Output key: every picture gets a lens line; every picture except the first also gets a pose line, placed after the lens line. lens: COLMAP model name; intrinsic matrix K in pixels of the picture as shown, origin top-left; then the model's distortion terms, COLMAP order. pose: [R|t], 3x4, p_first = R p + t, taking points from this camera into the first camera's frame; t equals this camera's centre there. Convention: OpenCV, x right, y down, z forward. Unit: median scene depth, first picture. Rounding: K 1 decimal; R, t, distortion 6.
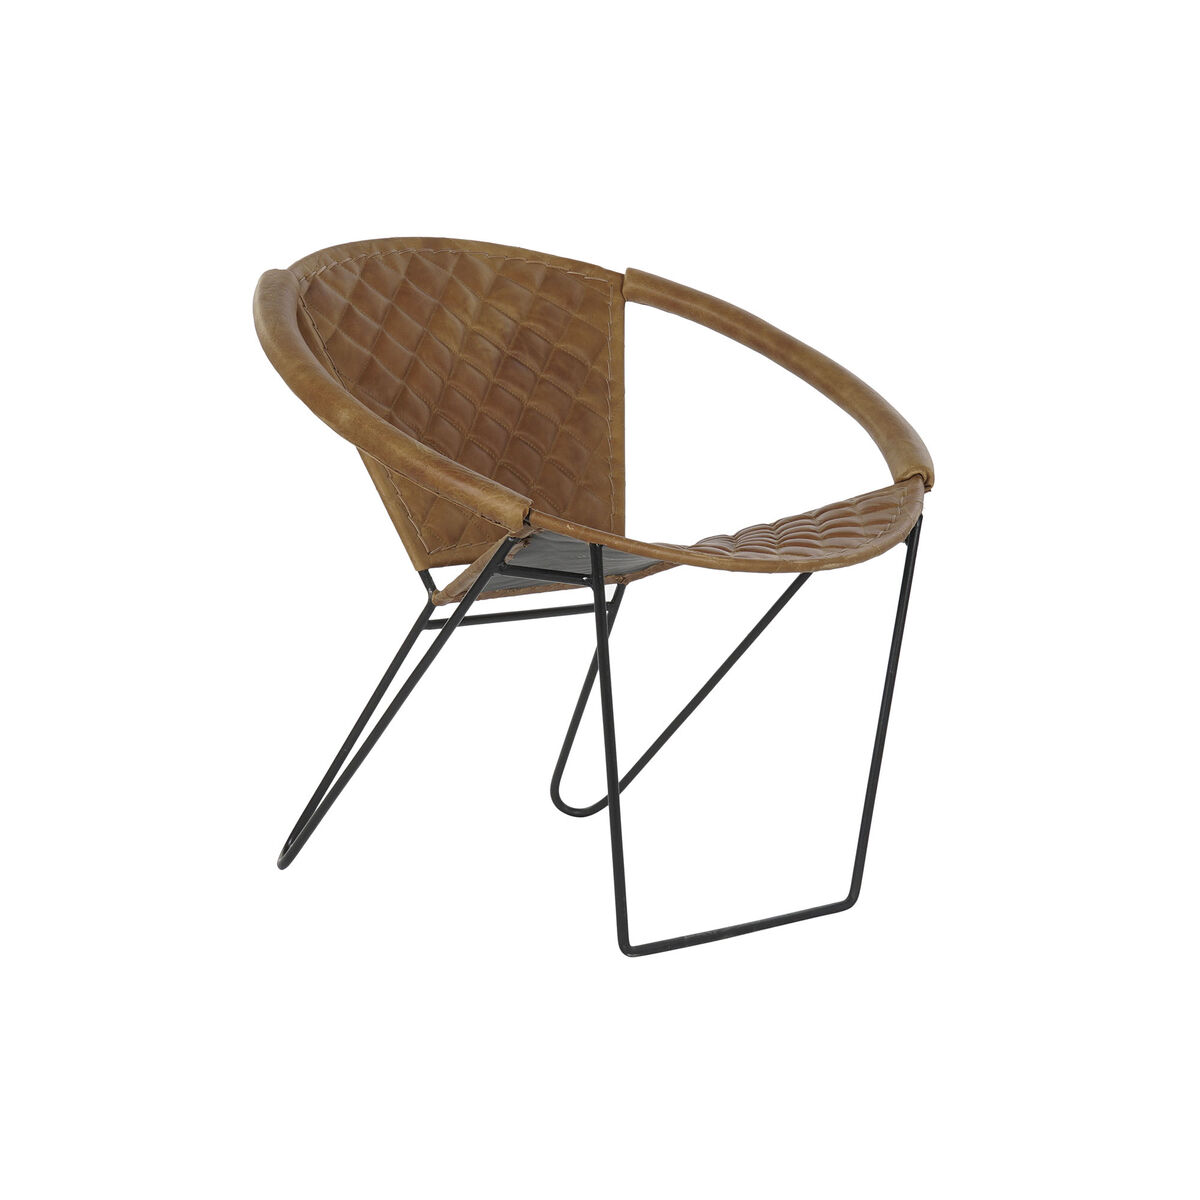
lens RADIAL K [[4058.8, 0, 599.8], [0, 4058.8, 600.4], [0, 0, 1]] dist [-0.079368, 0.000000]
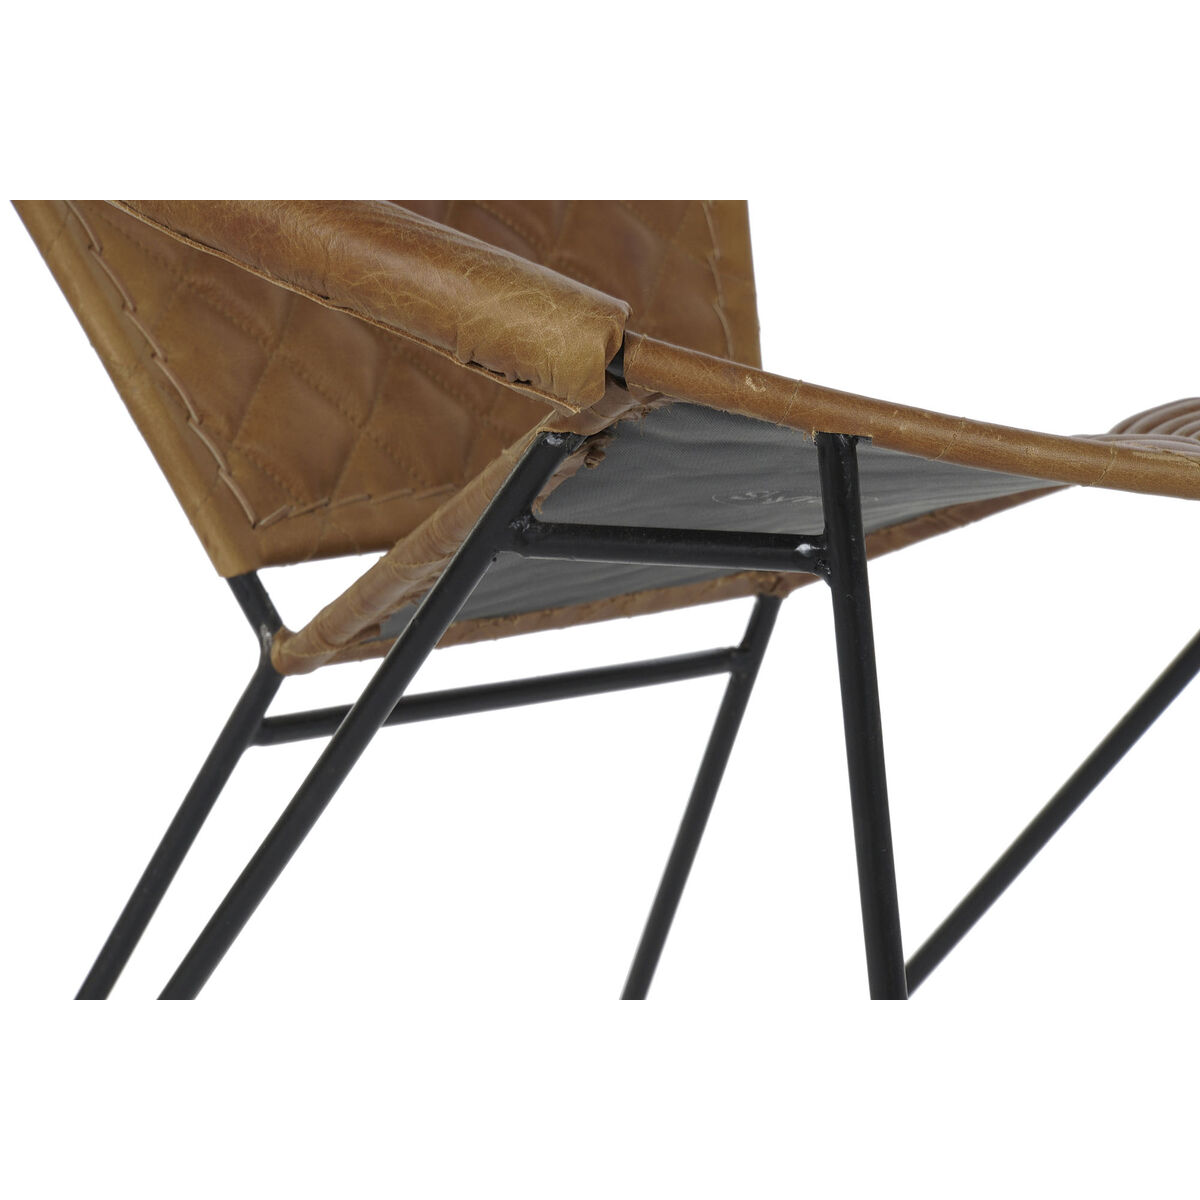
lens RADIAL K [[5806.4, 0, 601.5], [0, 5806.4, 599.3], [0, 0, 1]] dist [0.605160, 0.000000]
pose [[0.997196, -0.051013, 0.054749, -0.042258], [0.052086, 0.998474, -0.018353, 0.005662], [-0.053729, 0.021153, 0.998331, 0.530067]]
